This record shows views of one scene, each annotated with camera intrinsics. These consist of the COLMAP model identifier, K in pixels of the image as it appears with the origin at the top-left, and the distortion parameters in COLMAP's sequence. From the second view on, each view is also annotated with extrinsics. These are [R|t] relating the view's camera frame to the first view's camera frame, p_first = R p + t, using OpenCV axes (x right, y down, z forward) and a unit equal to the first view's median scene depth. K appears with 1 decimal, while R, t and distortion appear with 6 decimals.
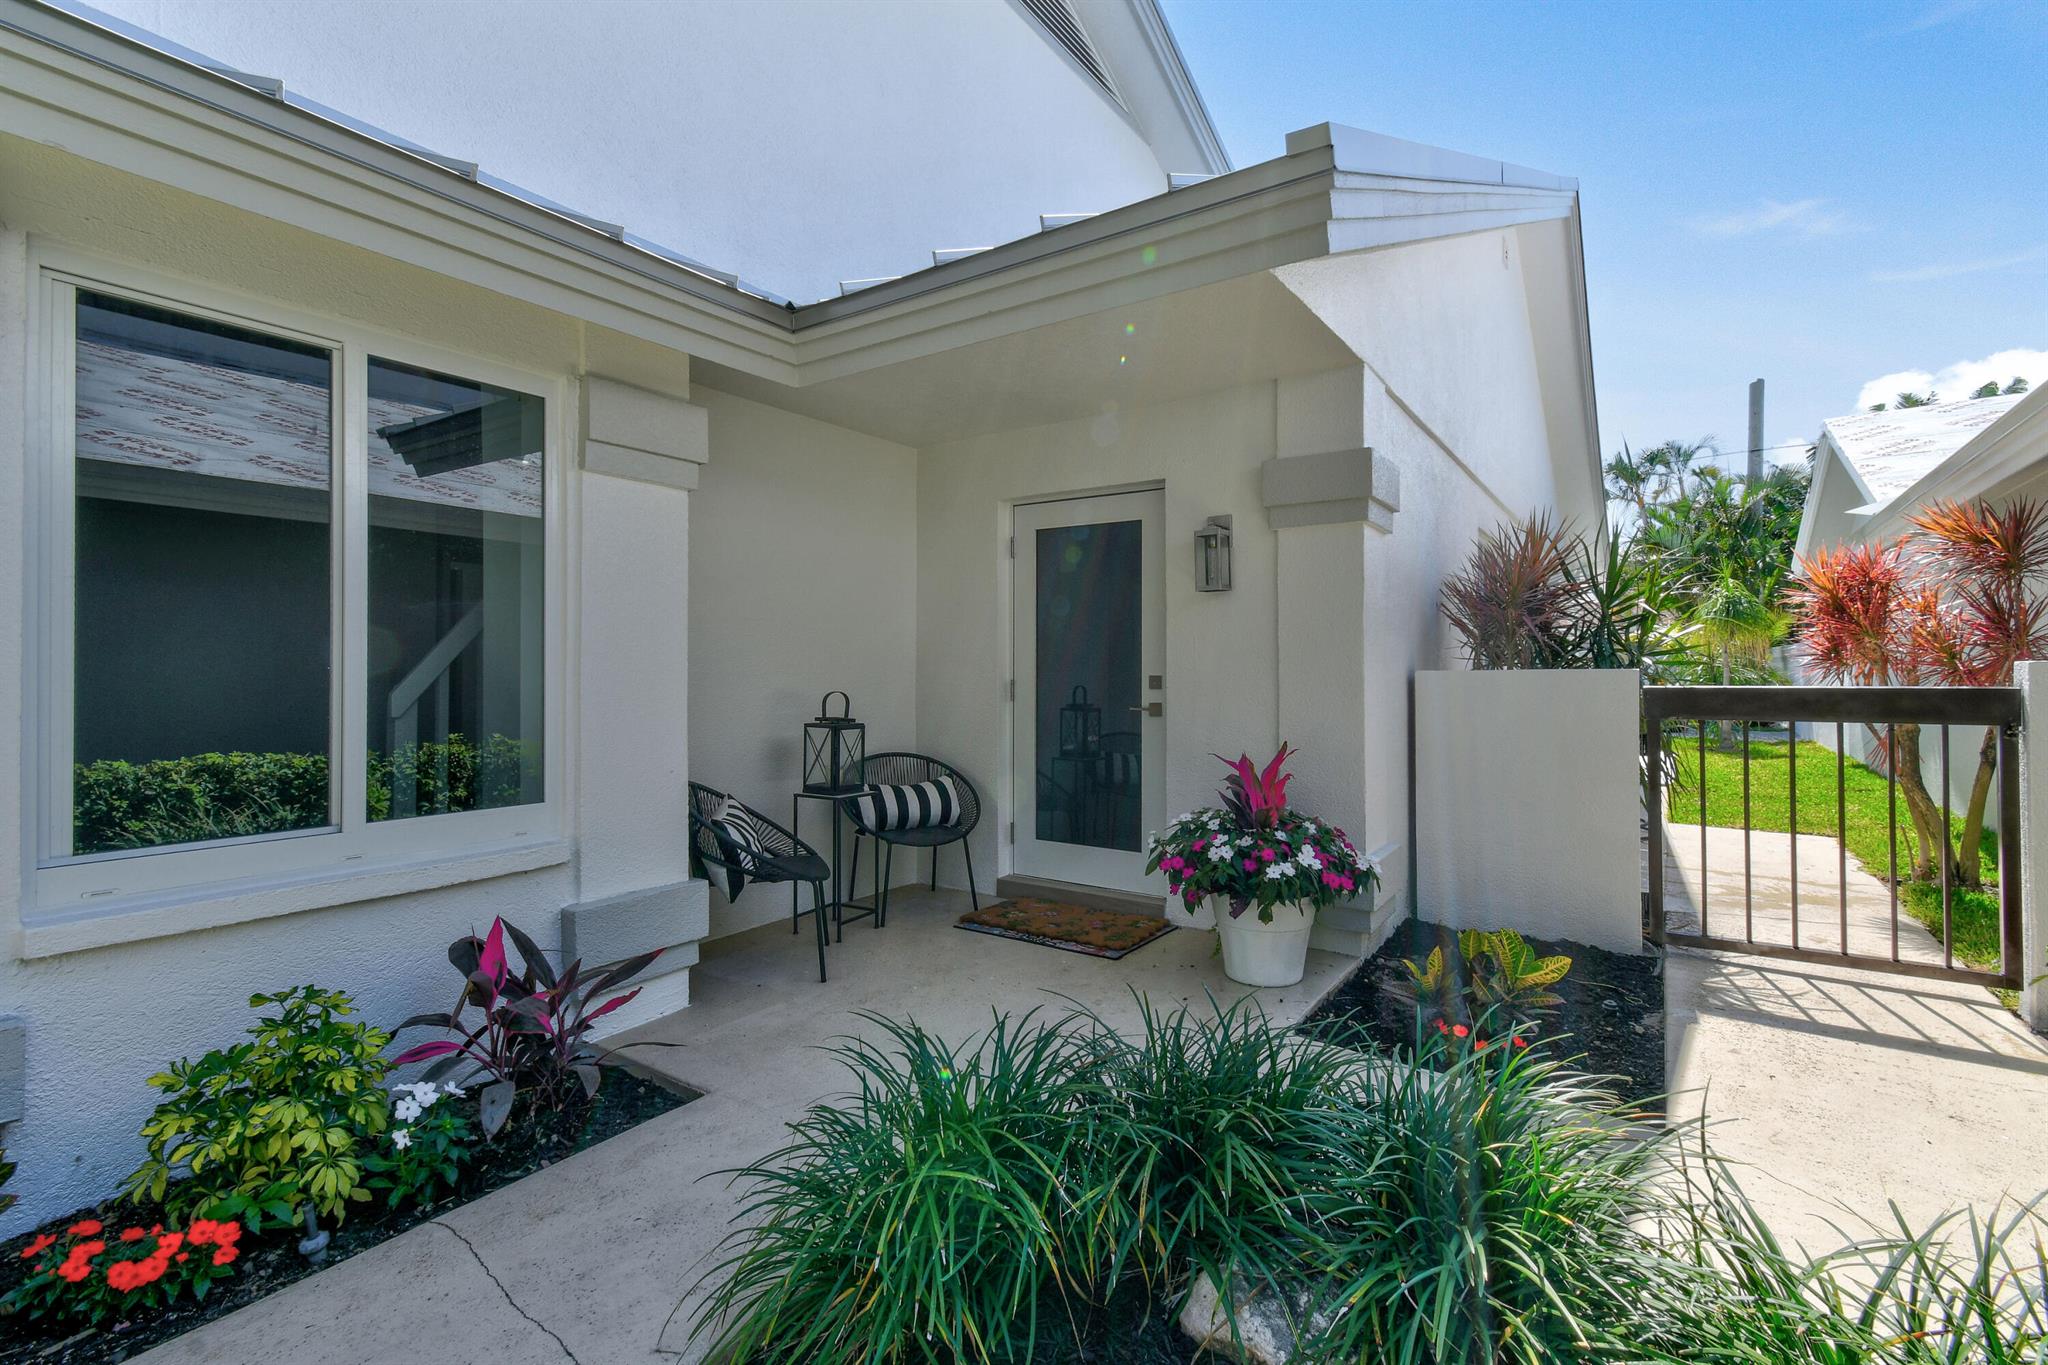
lens RADIAL K [[941.4, 0, 1051.1], [0, 941.4, 669.1], [0, 0, 1]] dist [-0.003188, -0.001210]
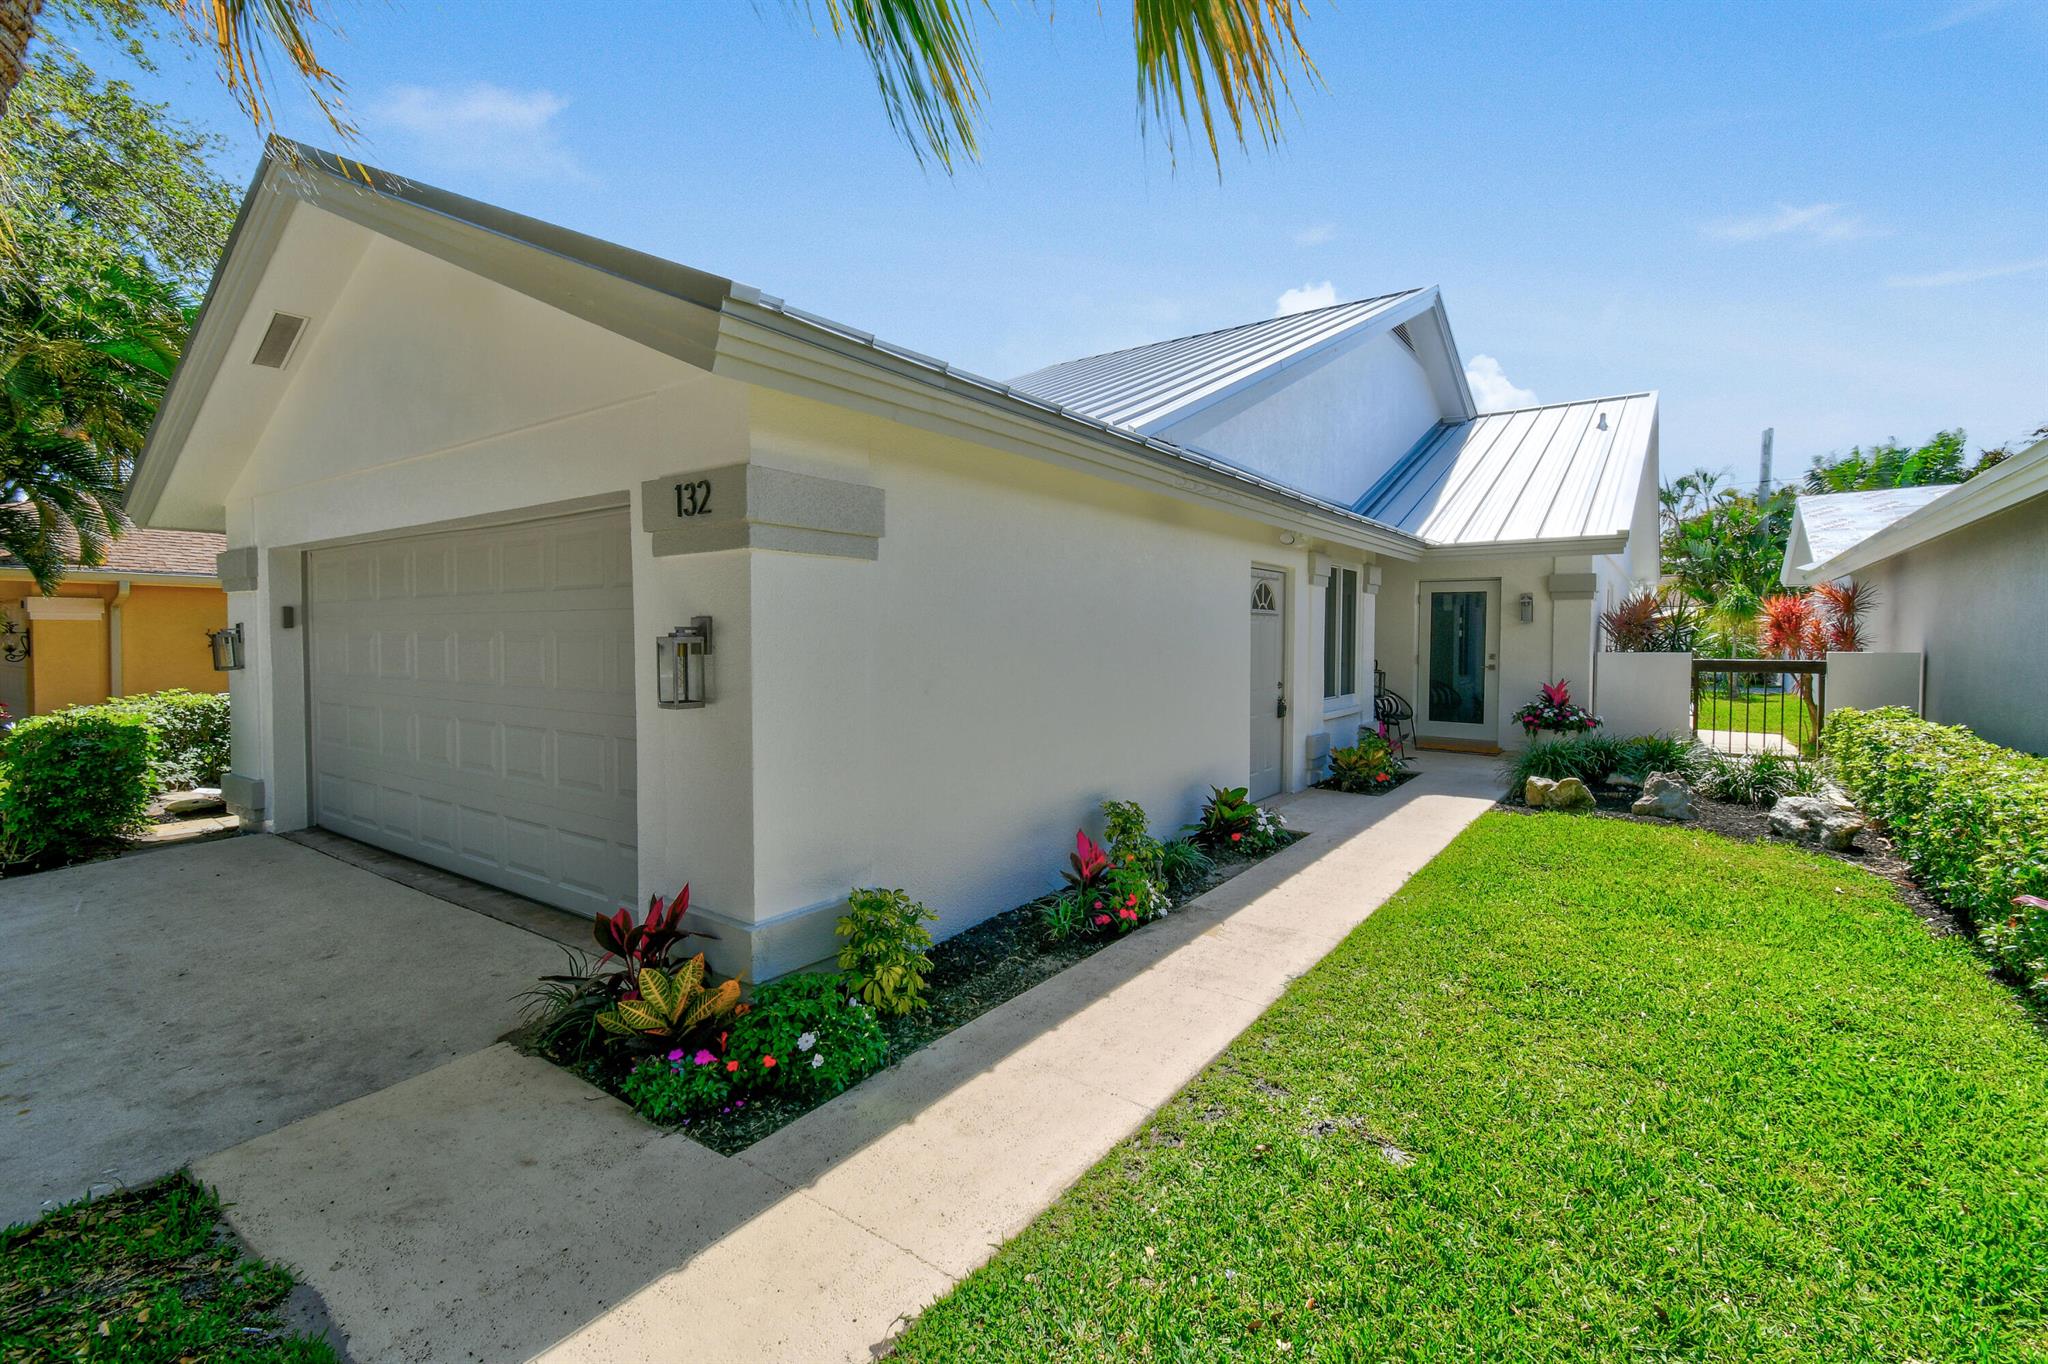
lens RADIAL K [[906.7, 0, 1041.9], [0, 906.7, 664.0], [0, 0, 1]] dist [0.003196, -0.002931]
pose [[0.999367, 0.004561, -0.035288, -0.861918], [-0.003409, 0.999461, 0.032642, -0.035346], [0.035418, -0.032501, 0.998844, -1.255368]]
